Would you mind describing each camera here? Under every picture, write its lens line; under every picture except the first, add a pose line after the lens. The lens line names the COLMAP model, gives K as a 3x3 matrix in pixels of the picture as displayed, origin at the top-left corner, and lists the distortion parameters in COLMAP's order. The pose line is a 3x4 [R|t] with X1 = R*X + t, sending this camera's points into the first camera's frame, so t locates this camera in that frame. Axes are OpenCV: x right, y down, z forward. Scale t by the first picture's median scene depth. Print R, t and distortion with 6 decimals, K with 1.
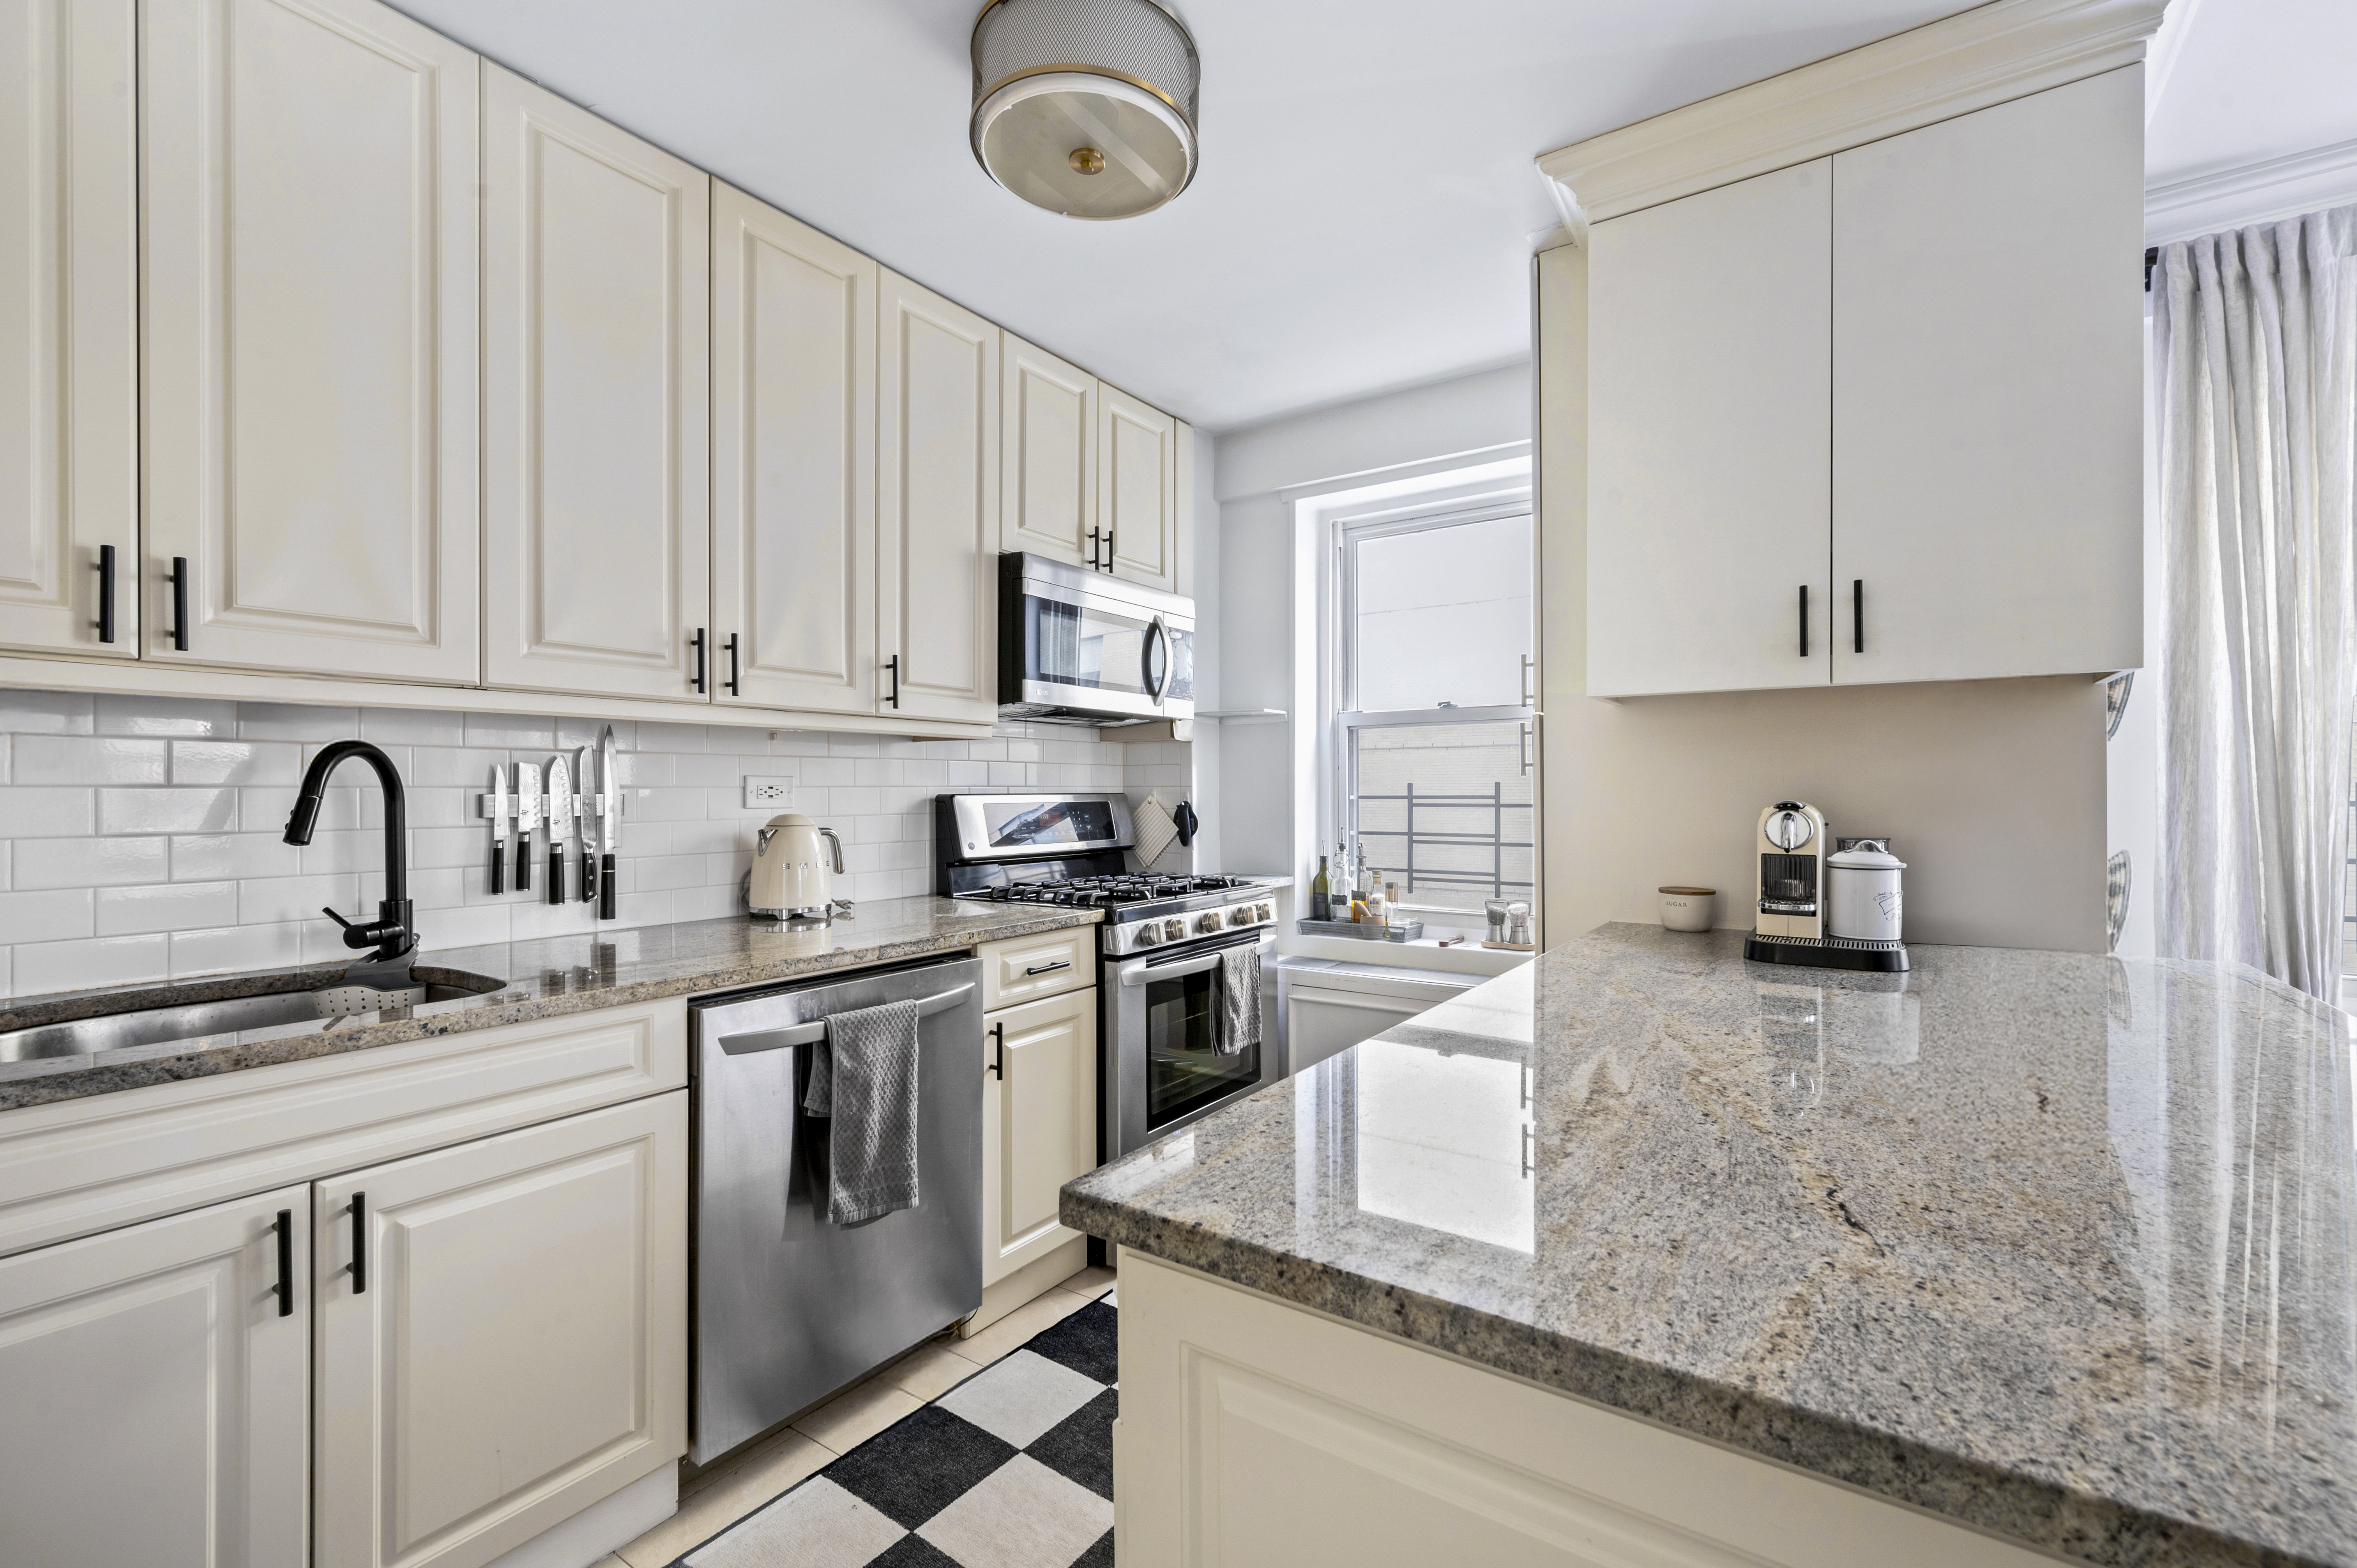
lens RADIAL K [[890.3, 0, 1281.0], [0, 890.3, 797.8], [0, 0, 1]] dist [0.000159, -0.000017]
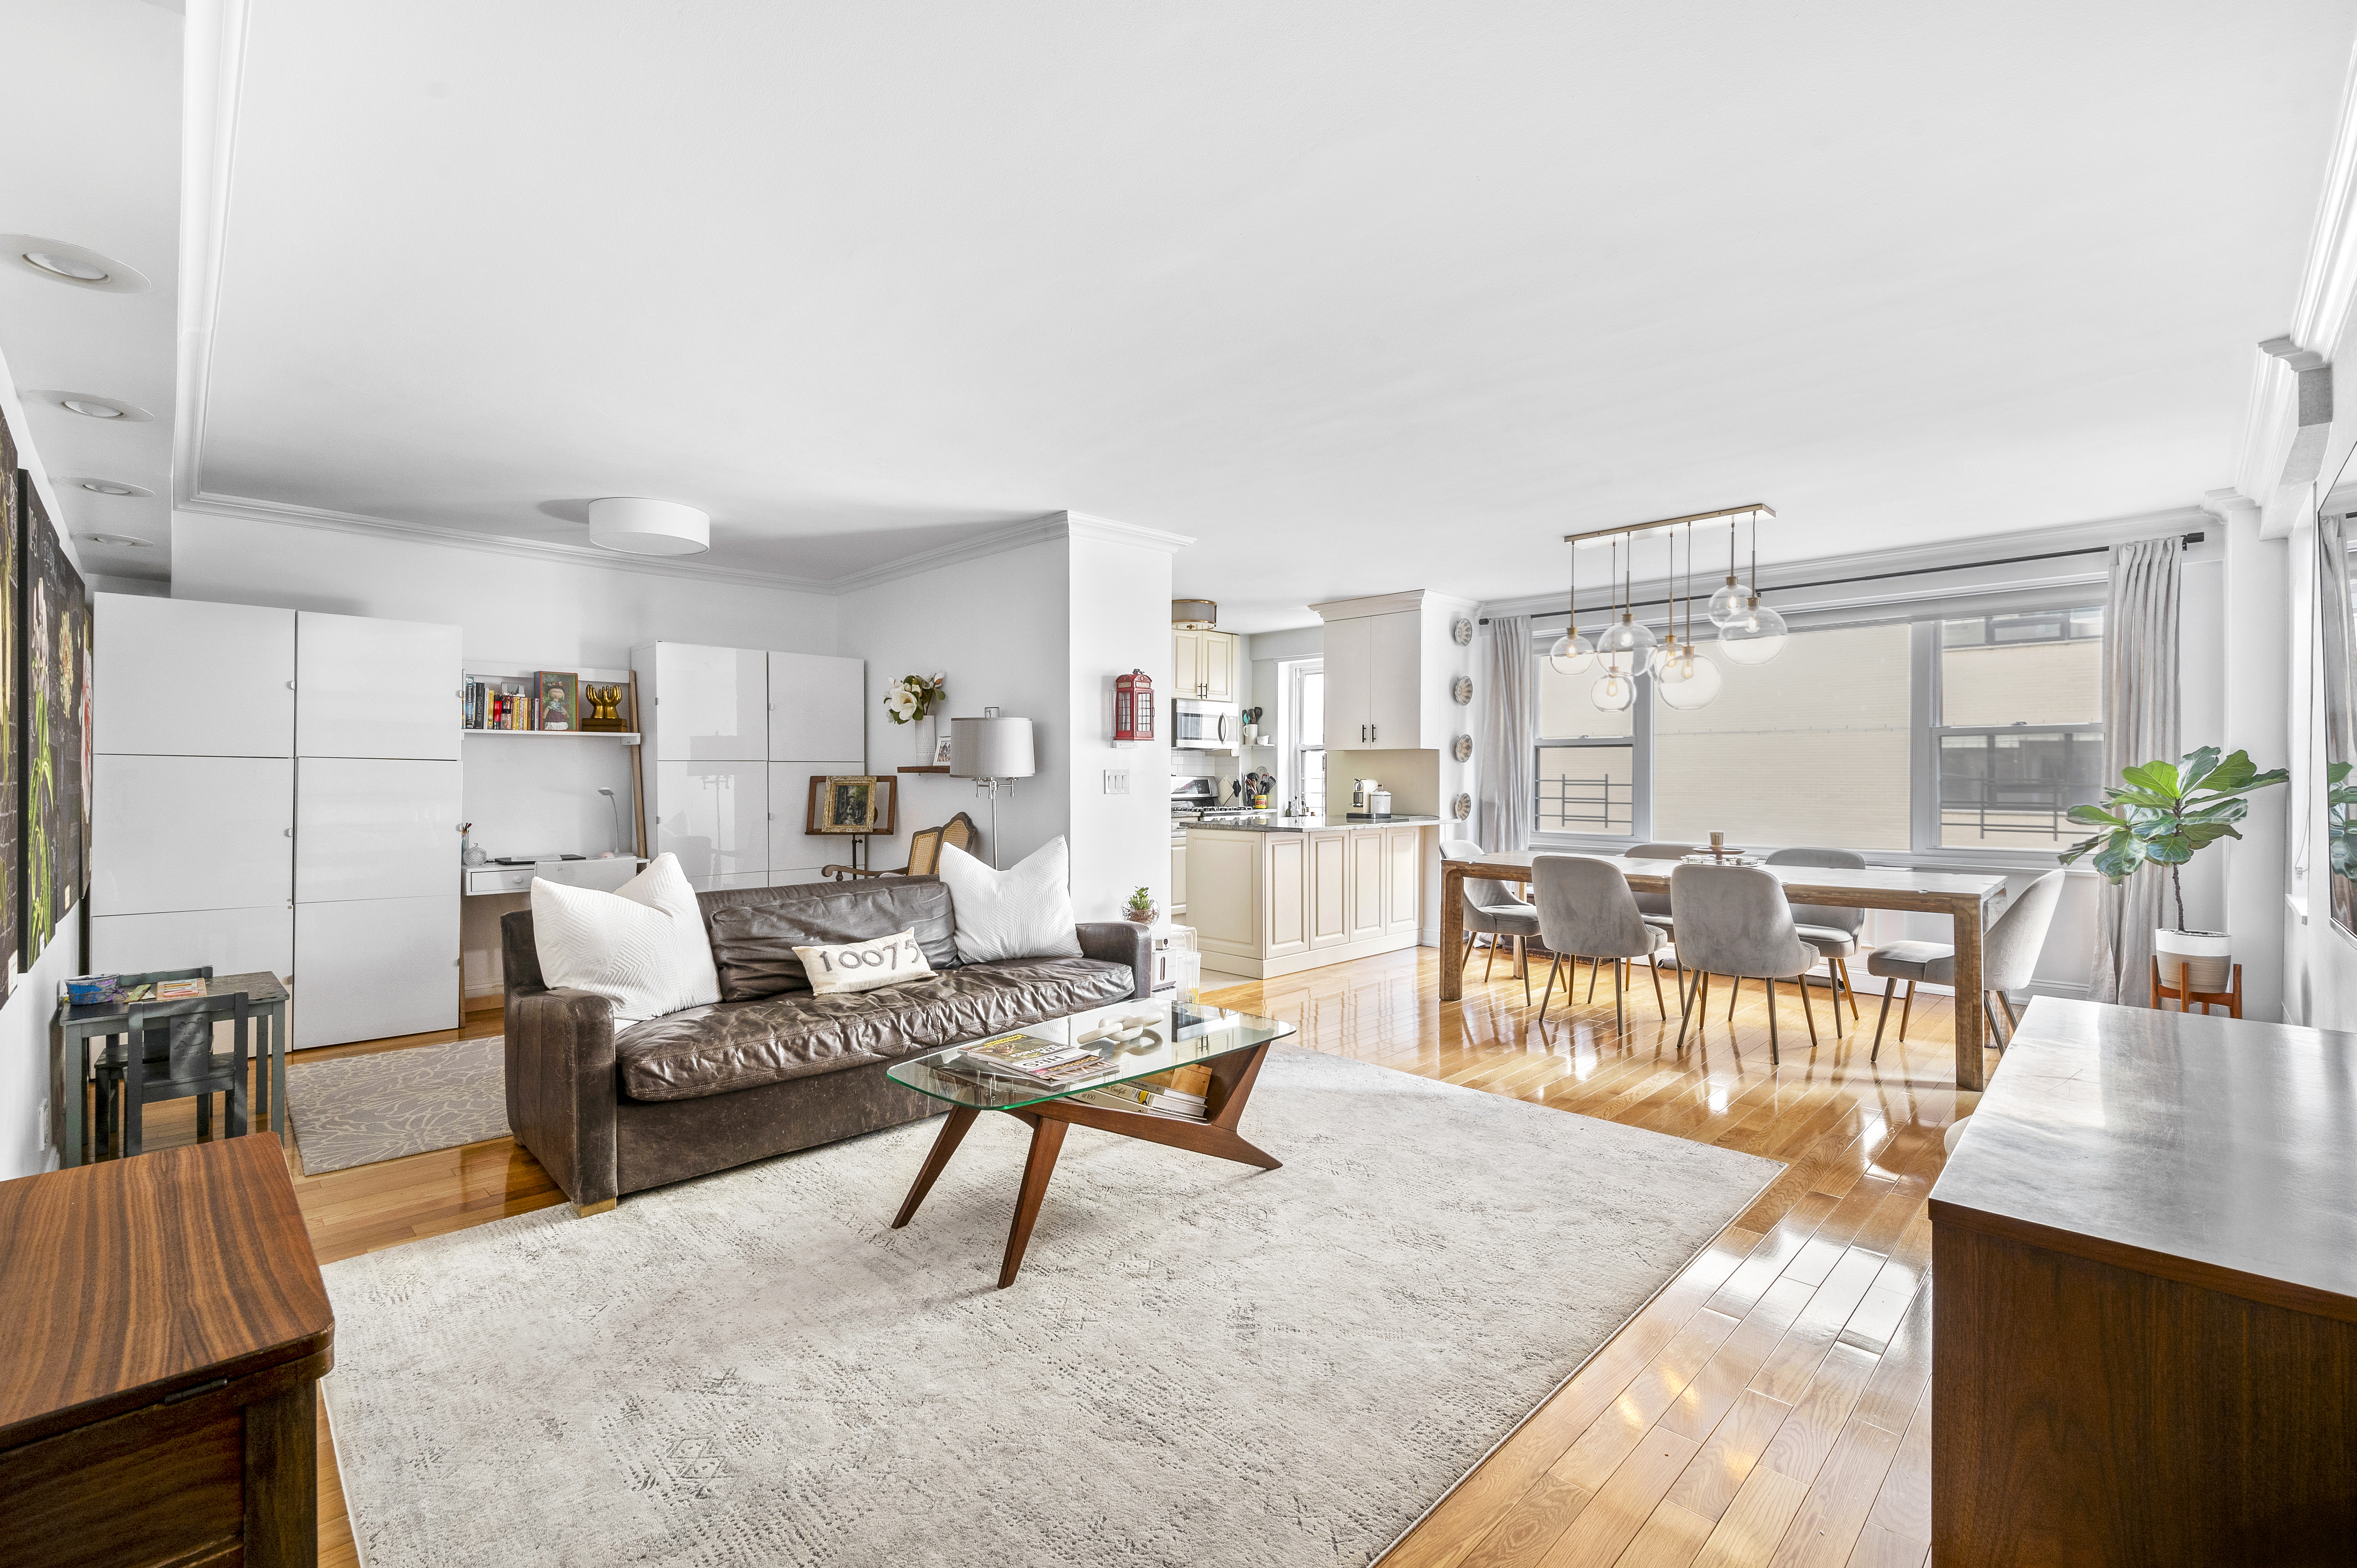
lens RADIAL K [[978.0, 0, 1178.5], [0, 978.0, 784.0], [0, 0, 1]] dist [0.000196, -0.000101]
pose [[0.958472, 0.005312, -0.285137, 0.647190], [-0.004899, 0.999986, 0.002161, 0.014020], [0.285145, -0.000674, 0.958484, -2.122900]]
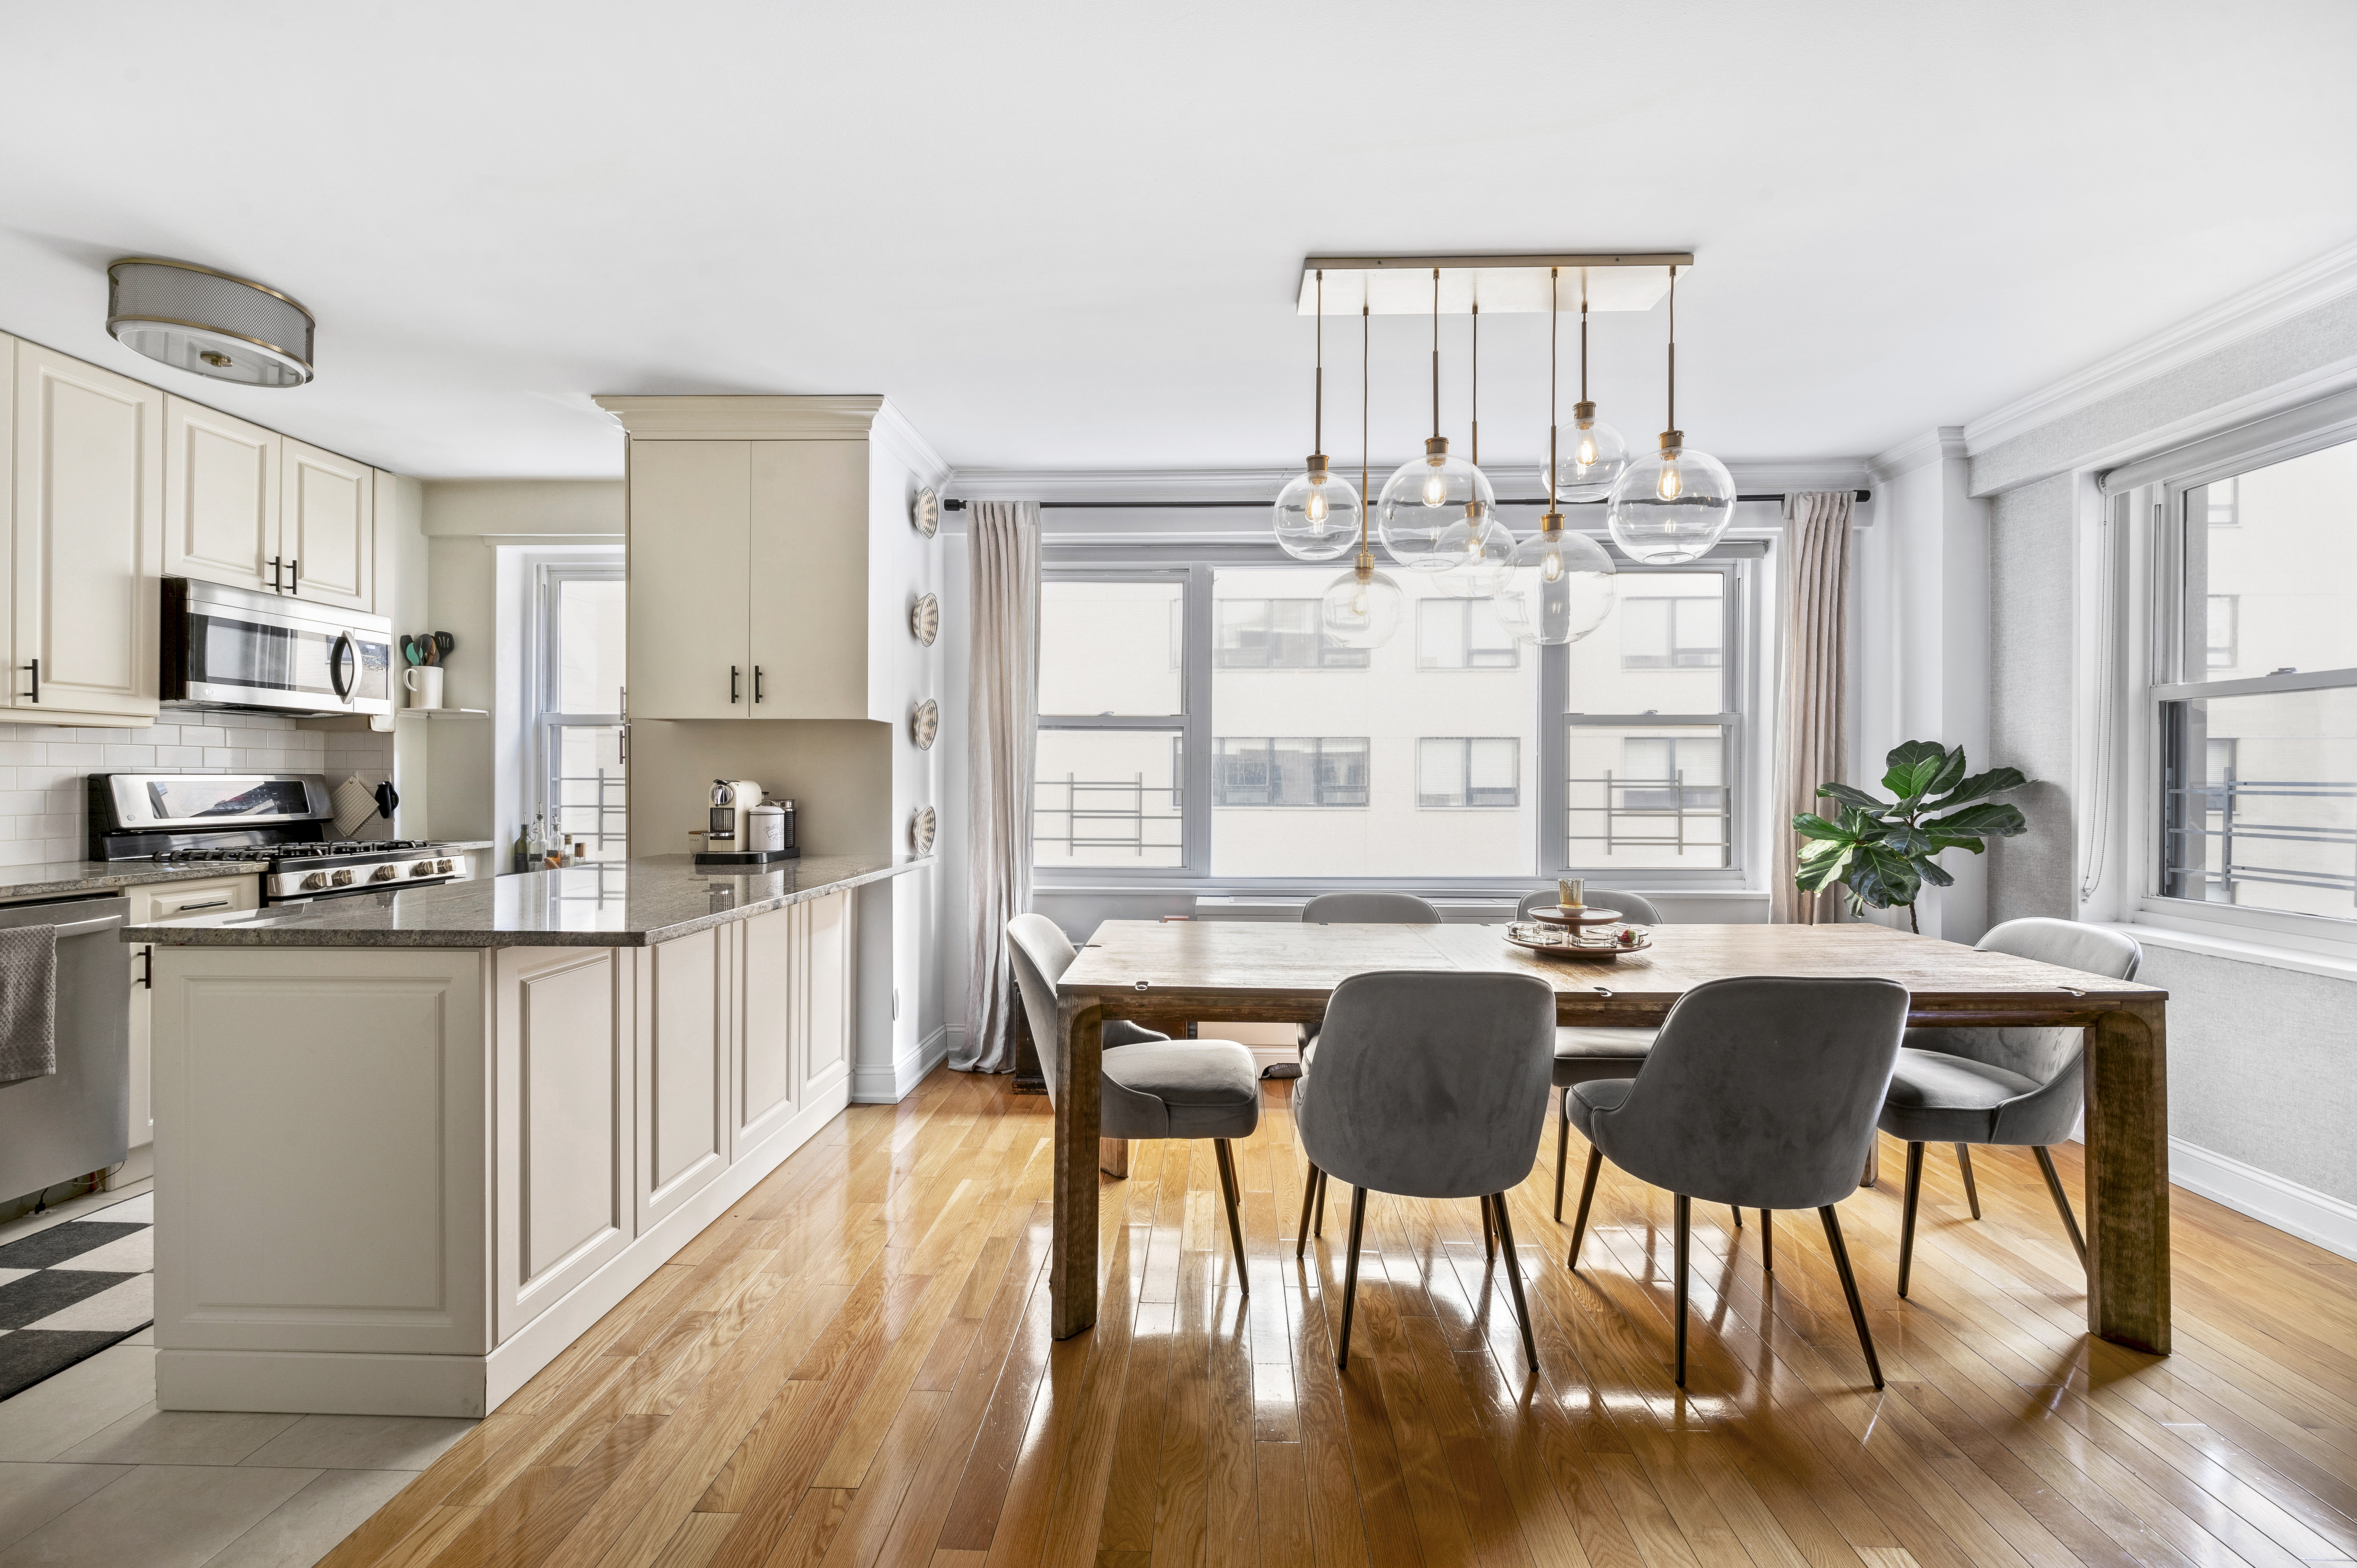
lens RADIAL K [[921.6, 0, 1178.5], [0, 921.6, 784.0], [0, 0, 1]] dist [0.002836, -0.000188]
pose [[0.890567, 0.002323, 0.454846, 0.333712], [-0.001403, 0.999996, -0.002359, 0.010516], [-0.454850, 0.001463, 0.890567, -0.728286]]
